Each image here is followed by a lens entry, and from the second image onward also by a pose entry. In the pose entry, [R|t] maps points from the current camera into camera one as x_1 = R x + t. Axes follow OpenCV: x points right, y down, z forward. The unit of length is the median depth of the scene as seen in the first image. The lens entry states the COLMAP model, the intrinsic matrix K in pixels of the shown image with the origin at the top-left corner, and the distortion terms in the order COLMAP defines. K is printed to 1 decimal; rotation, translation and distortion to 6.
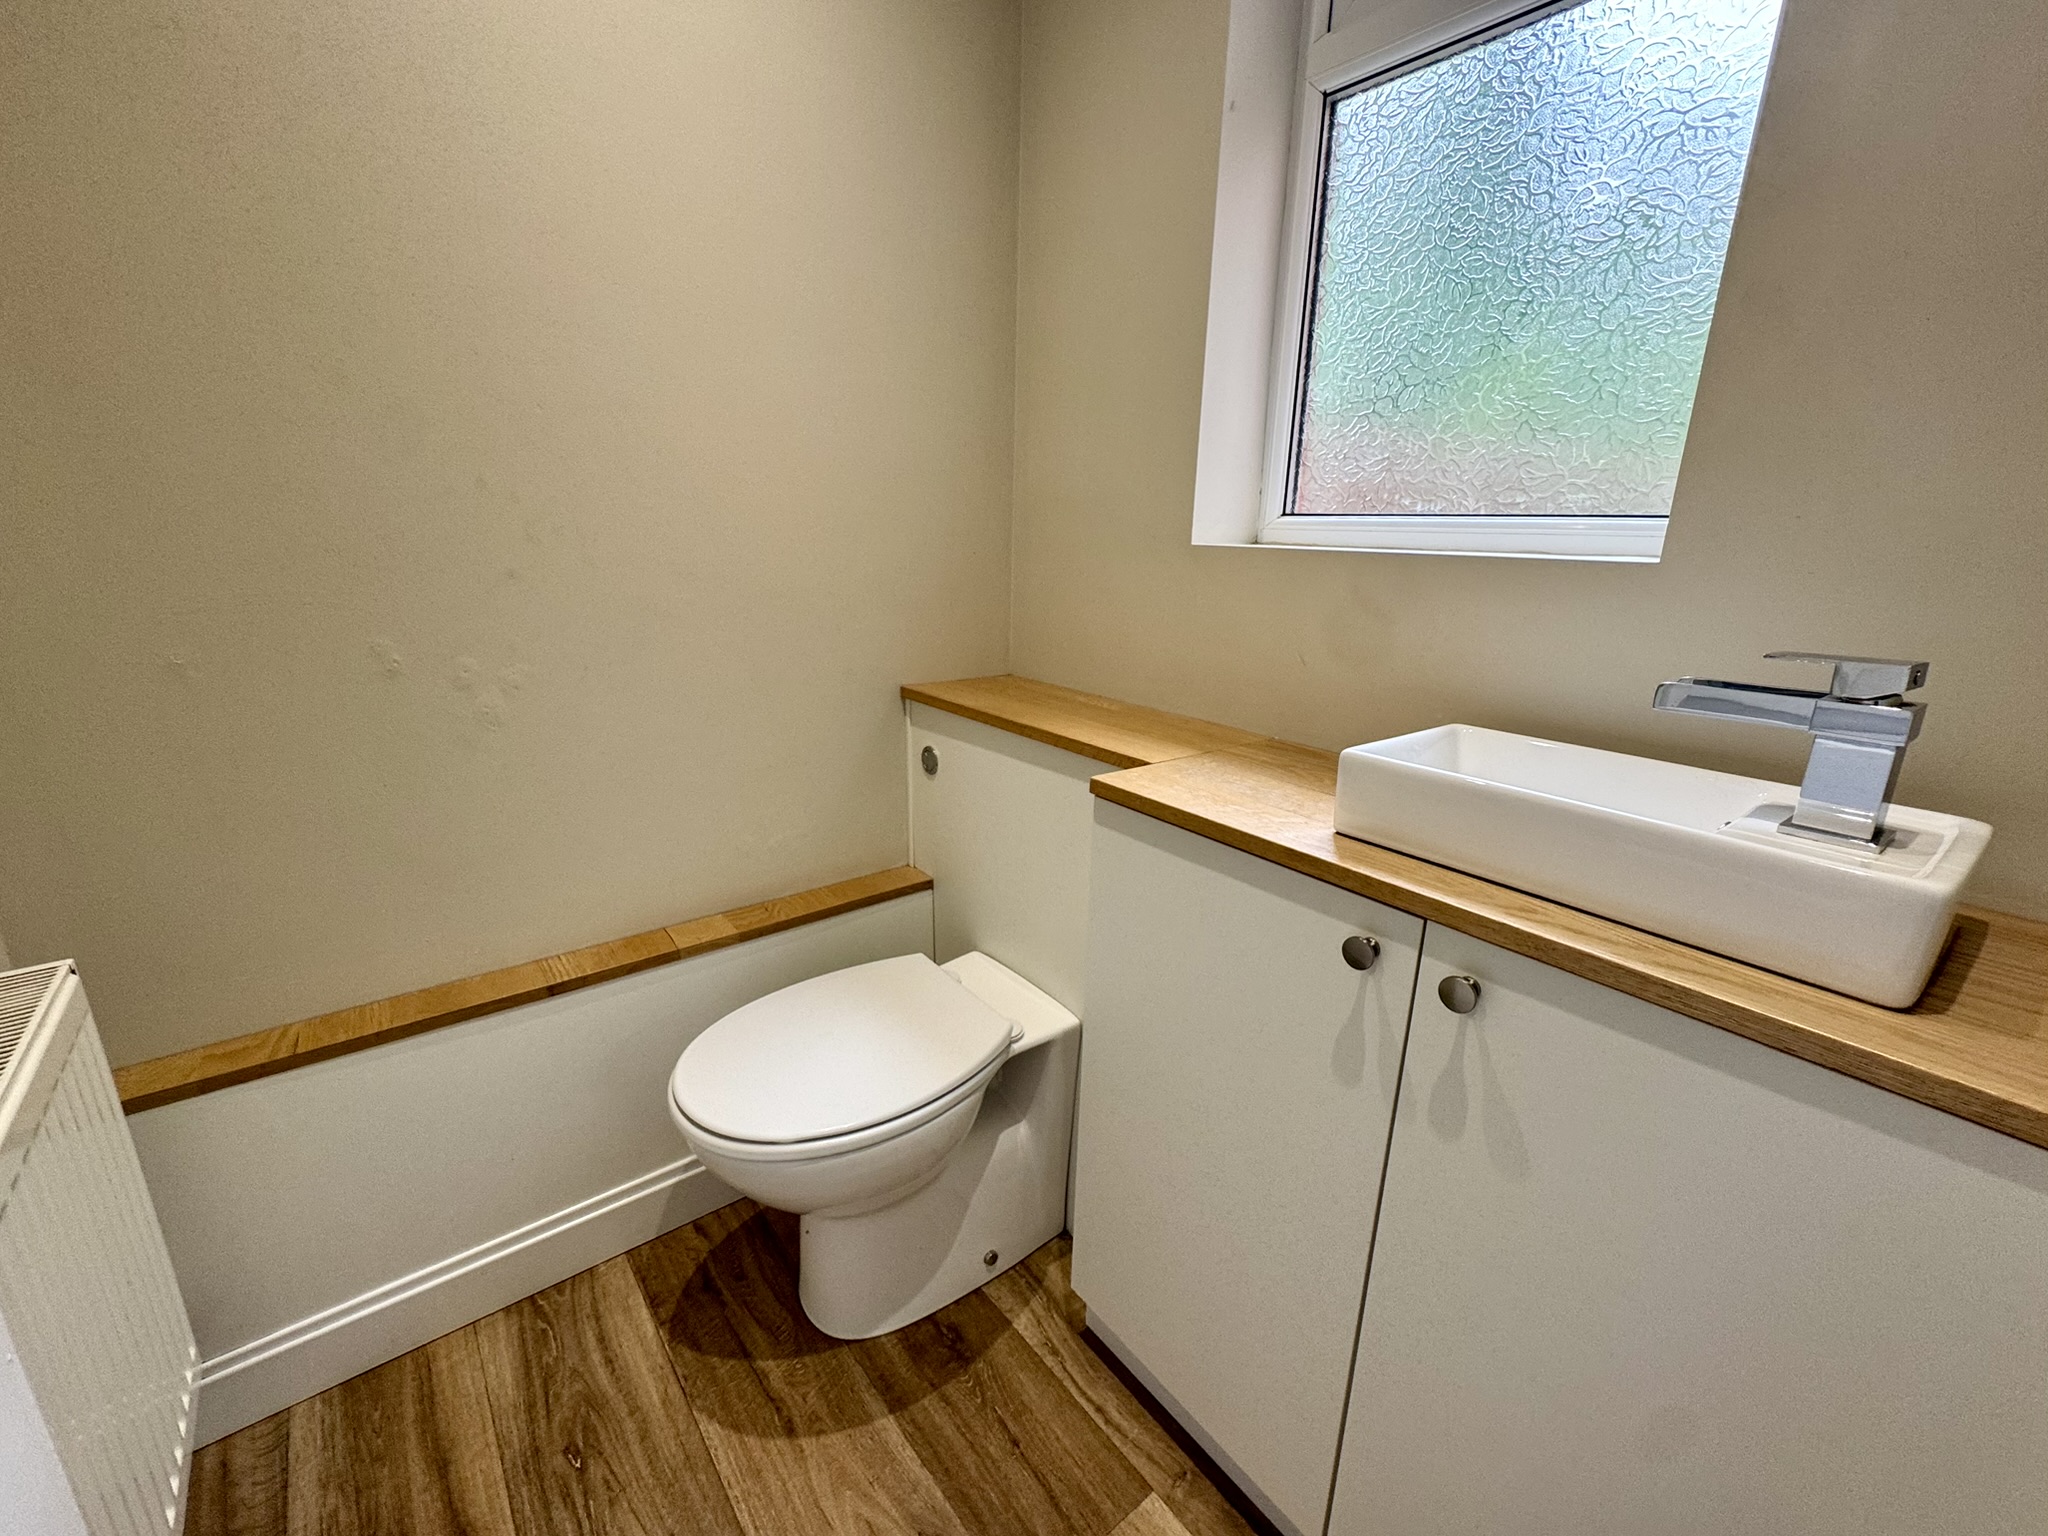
lens RADIAL K [[842.7, 0, 1024.5], [0, 842.7, 770.0], [0, 0, 1]] dist [-0.001471, 0.000480]
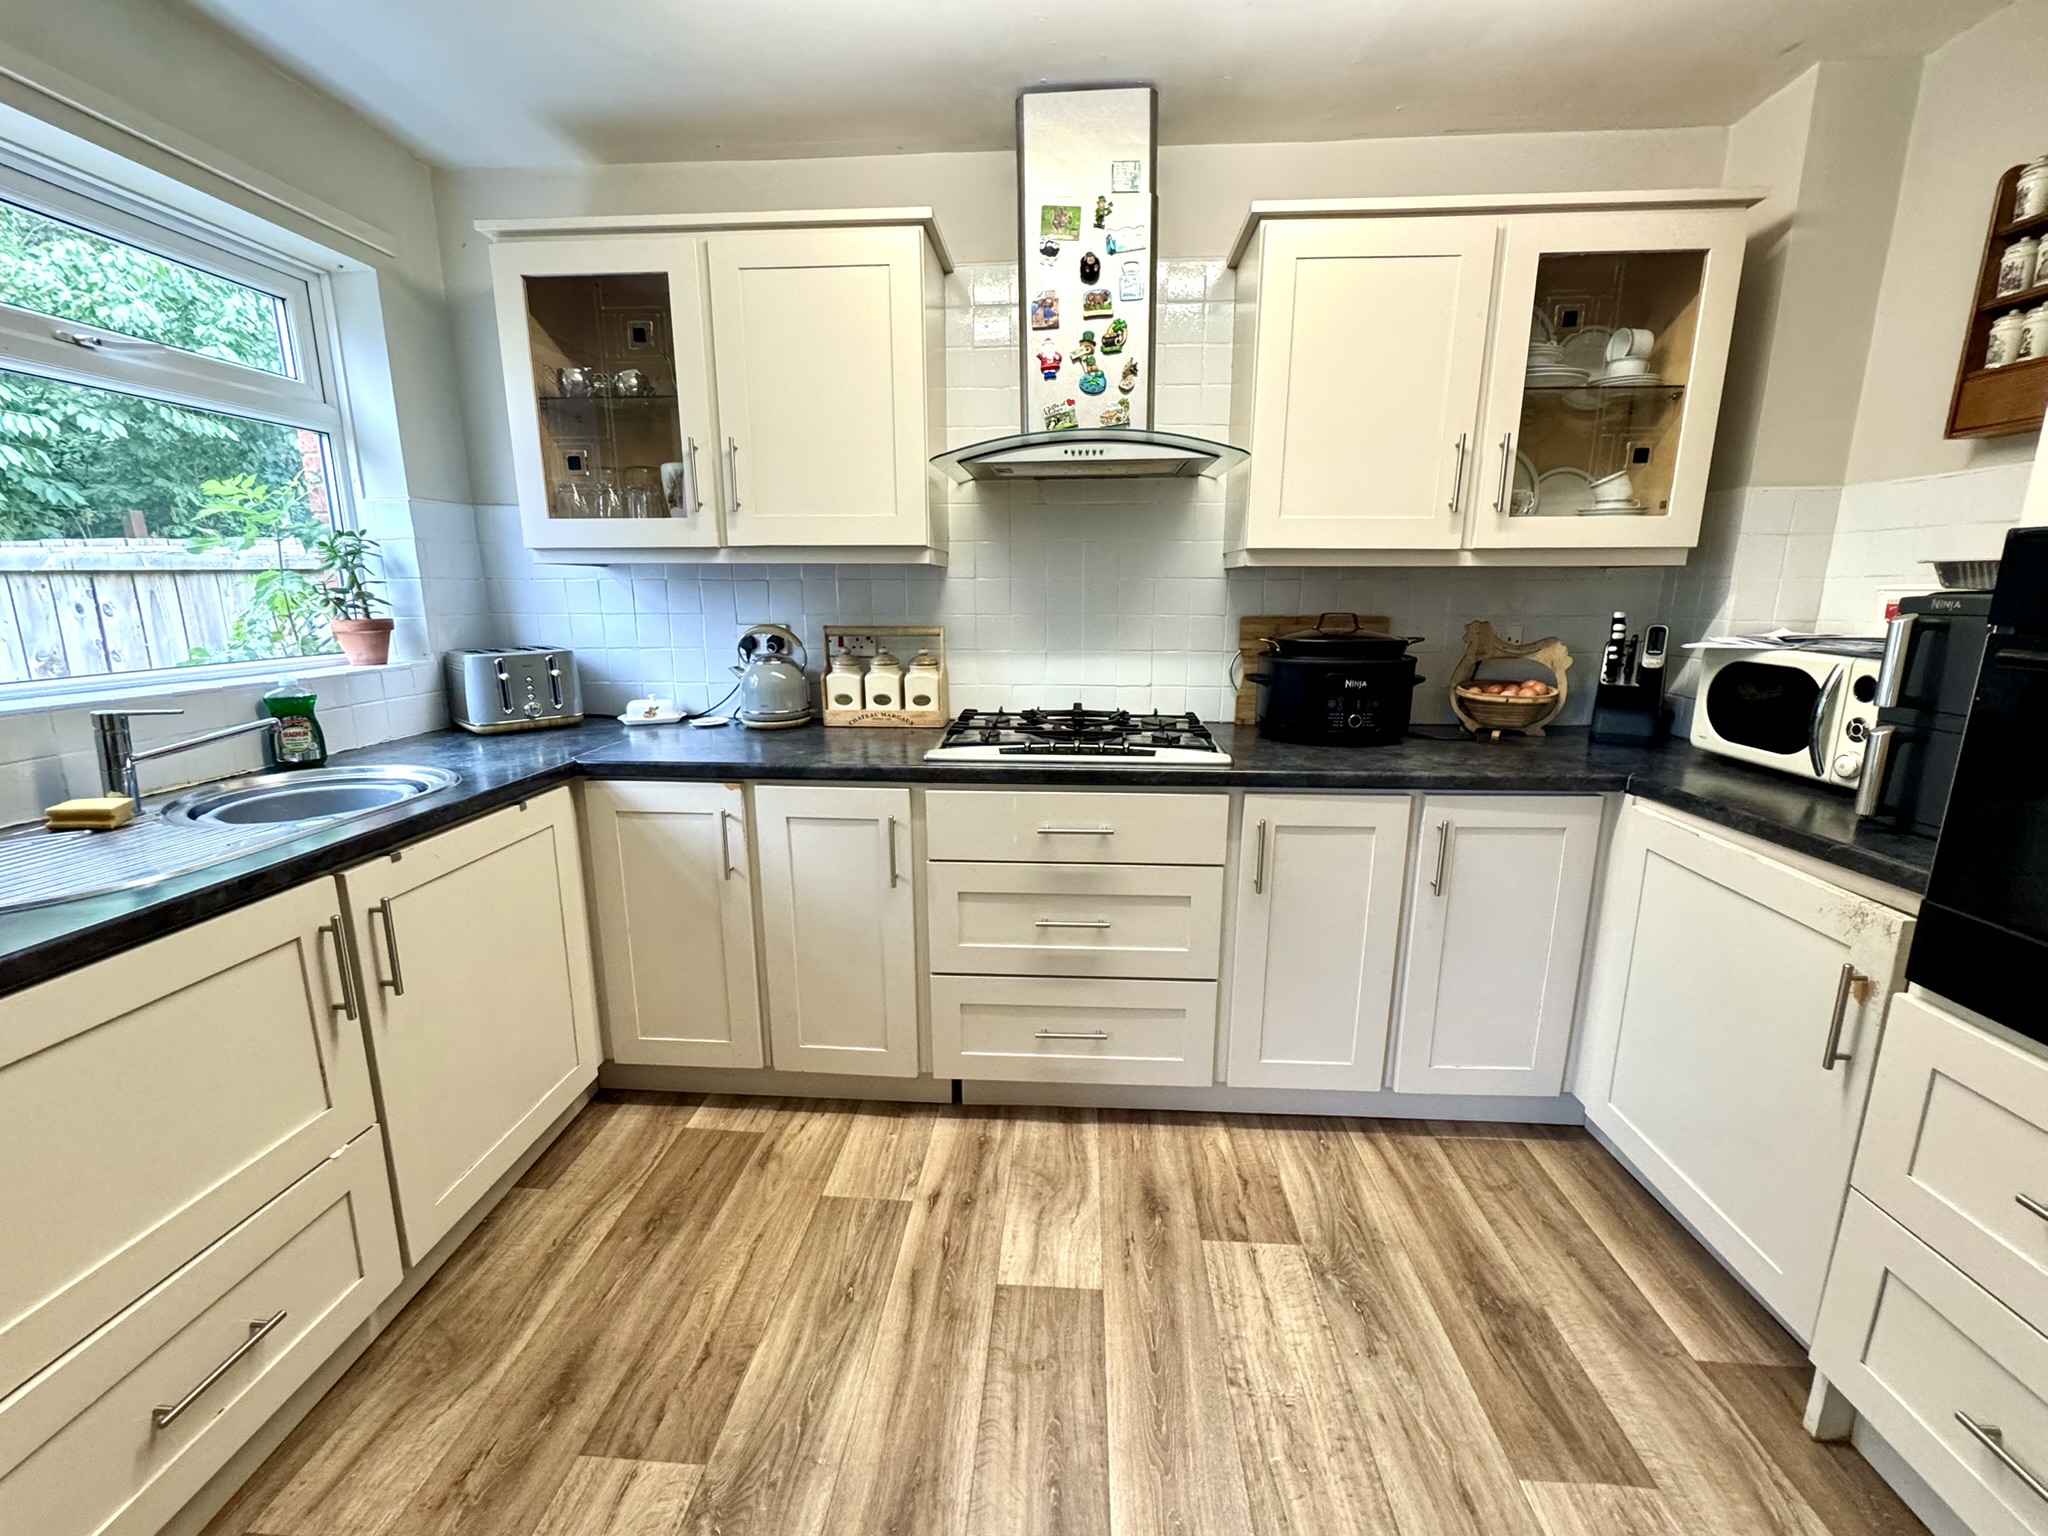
lens RADIAL K [[842.7, 0, 1021.9], [0, 842.7, 763.7], [0, 0, 1]] dist [-0.001471, 0.000480]
pose [[-0.732228, -0.164076, 0.661000, -1.528330], [0.169310, 0.896225, 0.410019, -0.585652], [-0.659679, 0.412141, -0.628461, 1.284987]]
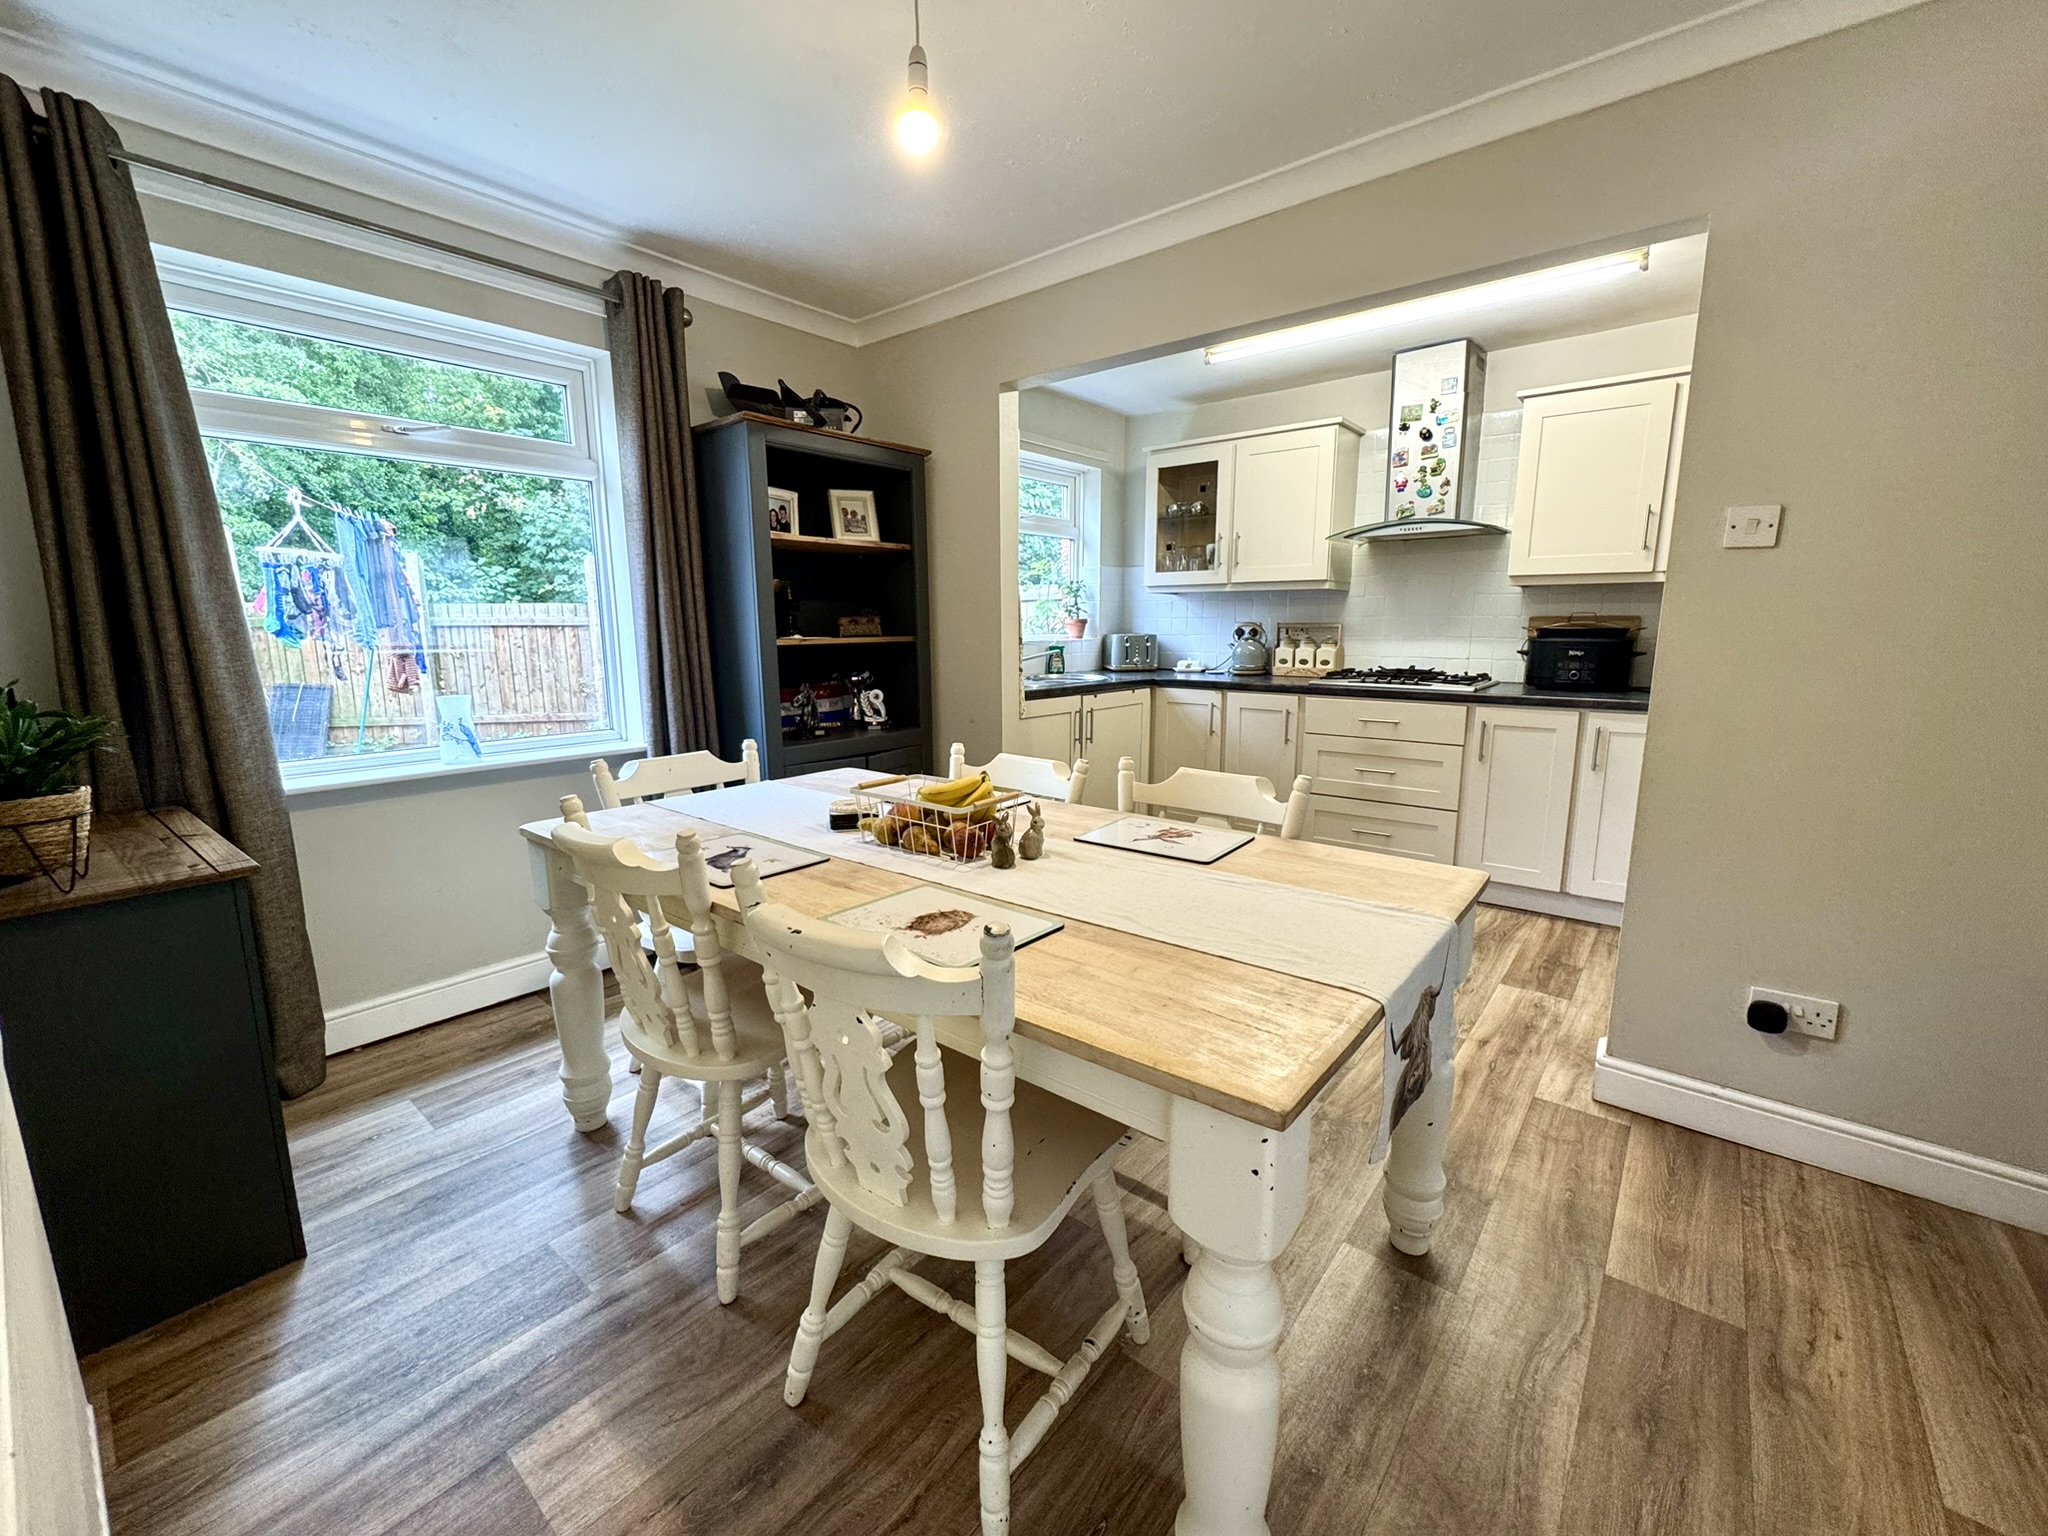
lens RADIAL K [[842.7, 0, 1016.4], [0, 842.7, 767.3], [0, 0, 1]] dist [-0.001471, 0.000480]
pose [[-0.190864, -0.189313, 0.963188, -3.502298], [0.265104, 0.934824, 0.236271, -0.752174], [-0.945141, 0.300441, -0.128237, 2.054587]]
